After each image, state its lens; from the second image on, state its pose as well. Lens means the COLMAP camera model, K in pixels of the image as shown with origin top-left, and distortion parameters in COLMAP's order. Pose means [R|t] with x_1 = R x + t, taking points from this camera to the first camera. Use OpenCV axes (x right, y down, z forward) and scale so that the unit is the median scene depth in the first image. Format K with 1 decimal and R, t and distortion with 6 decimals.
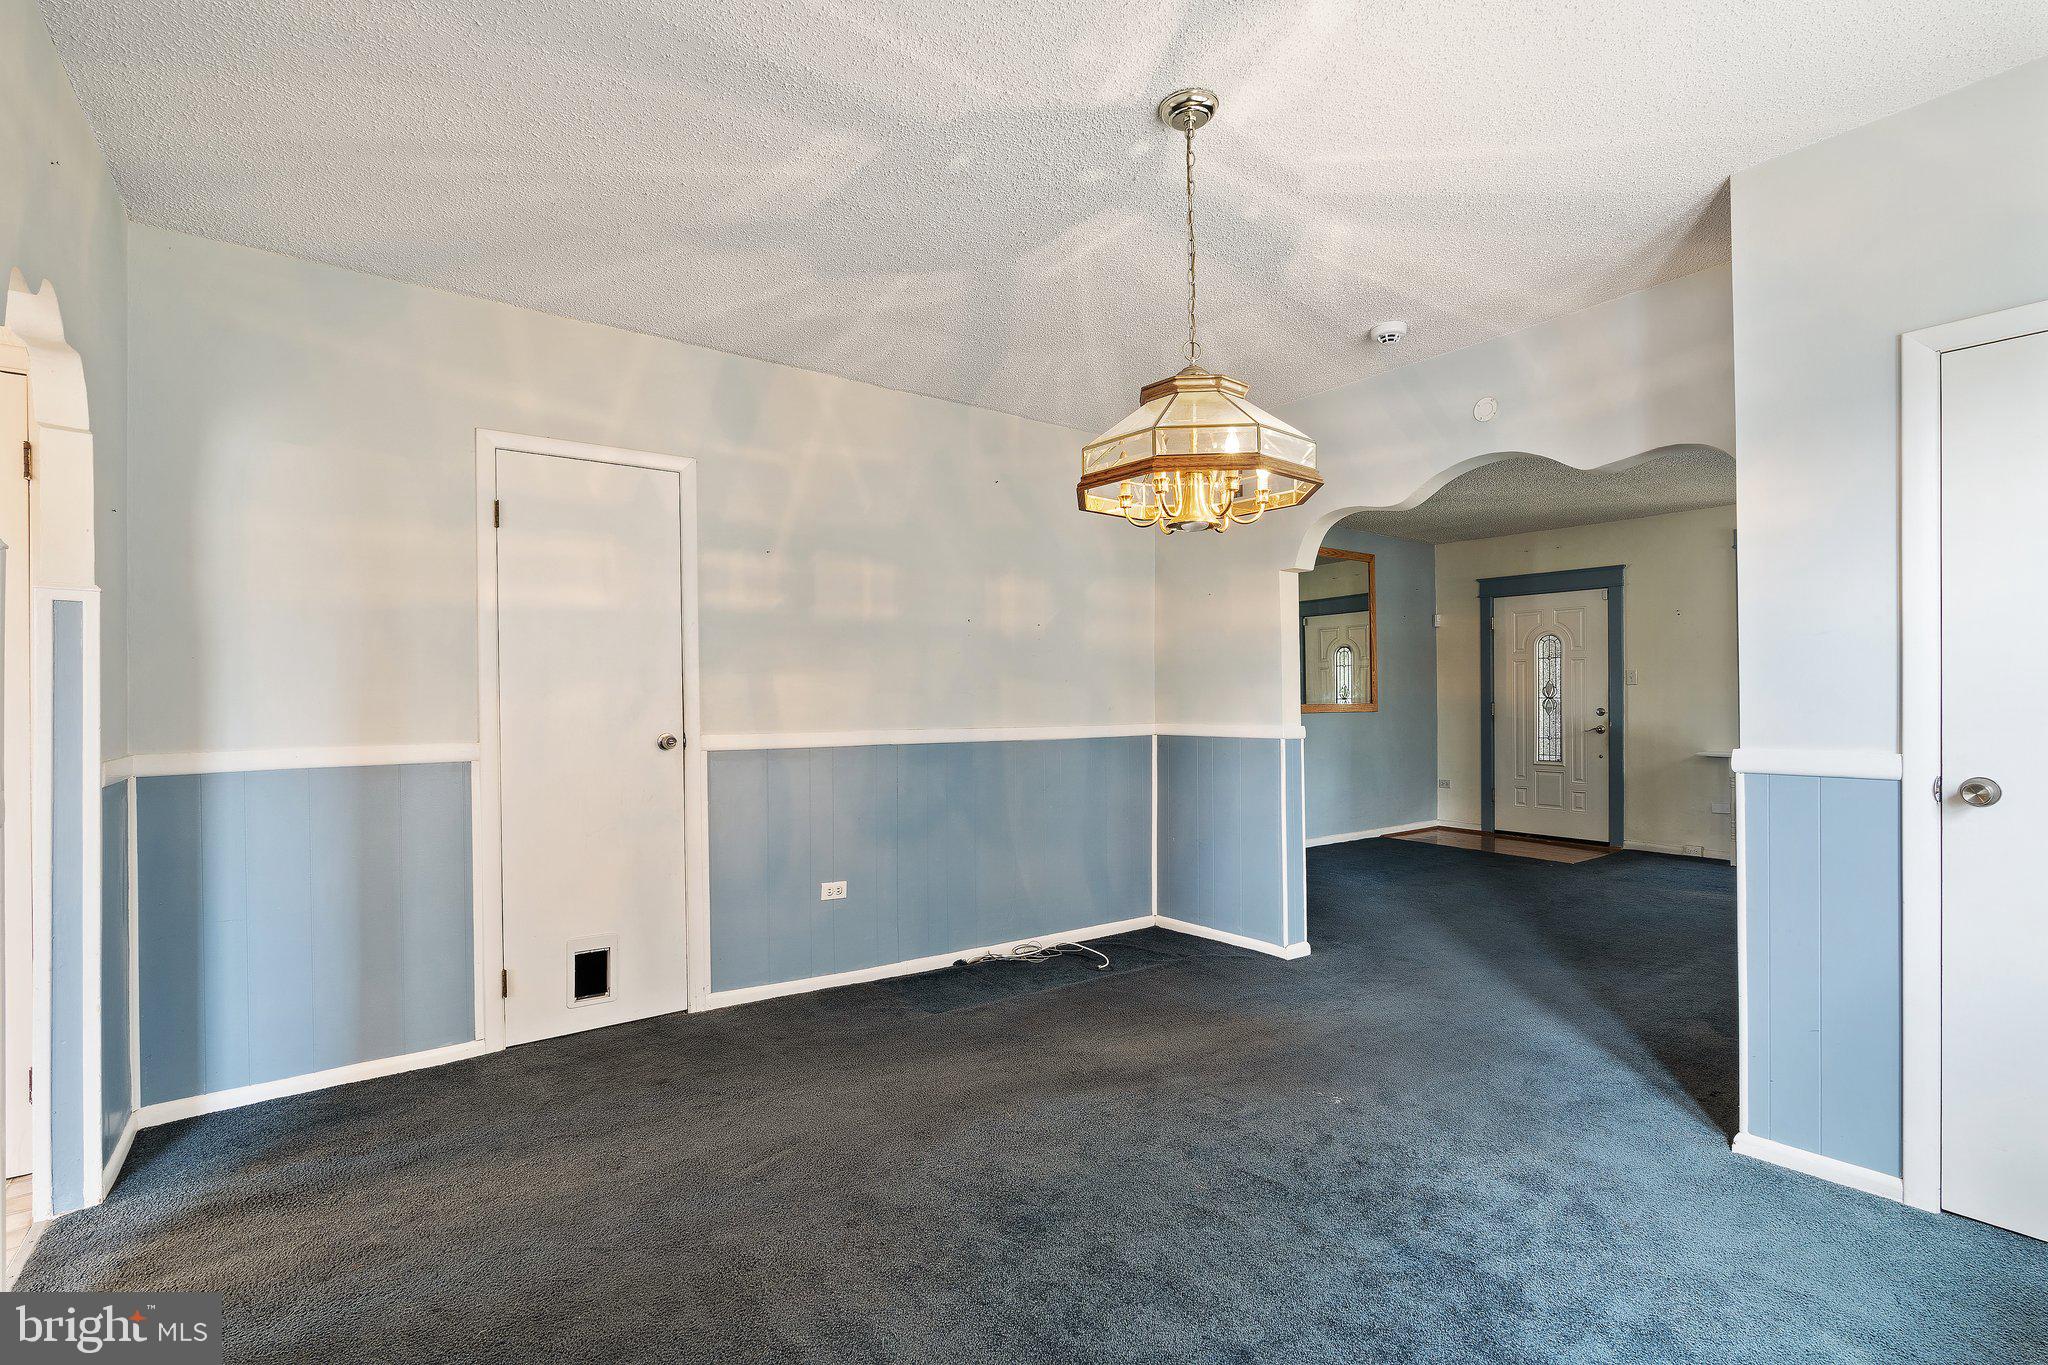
lens RADIAL K [[927.1, 0, 1029.0], [0, 927.1, 699.5], [0, 0, 1]] dist [-0.003600, -0.000082]
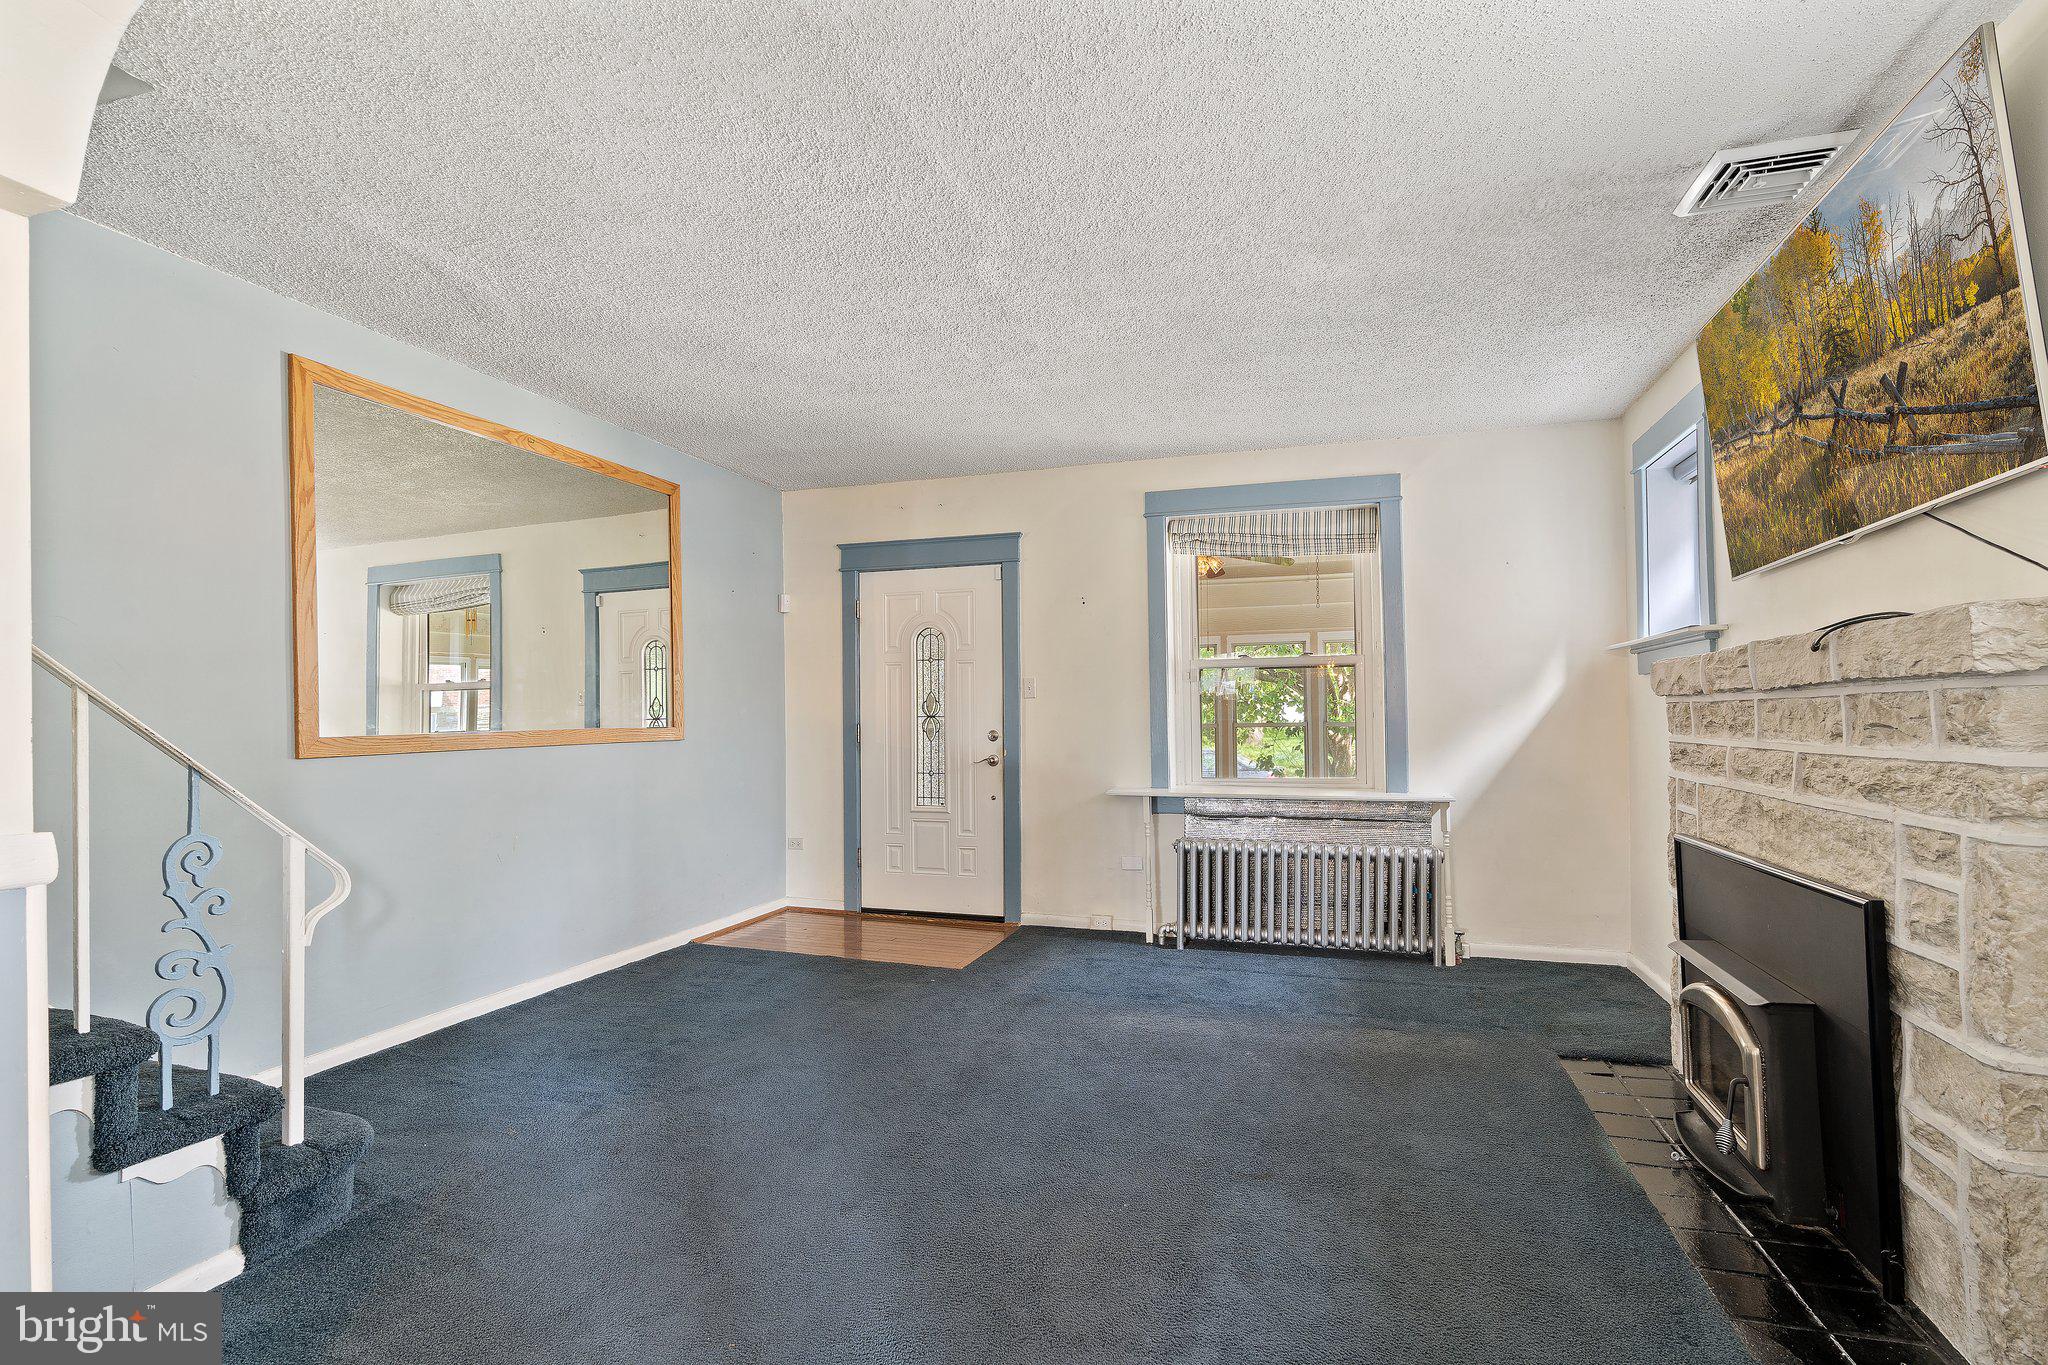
lens RADIAL K [[933.3, 0, 1027.3], [0, 933.3, 712.7], [0, 0, 1]] dist [-0.009473, -0.000161]
pose [[0.821185, 0.000695, 0.570662, 0.231038], [0.003568, 0.999973, -0.006353, 0.000116], [-0.570651, 0.007253, 0.821161, 0.398386]]
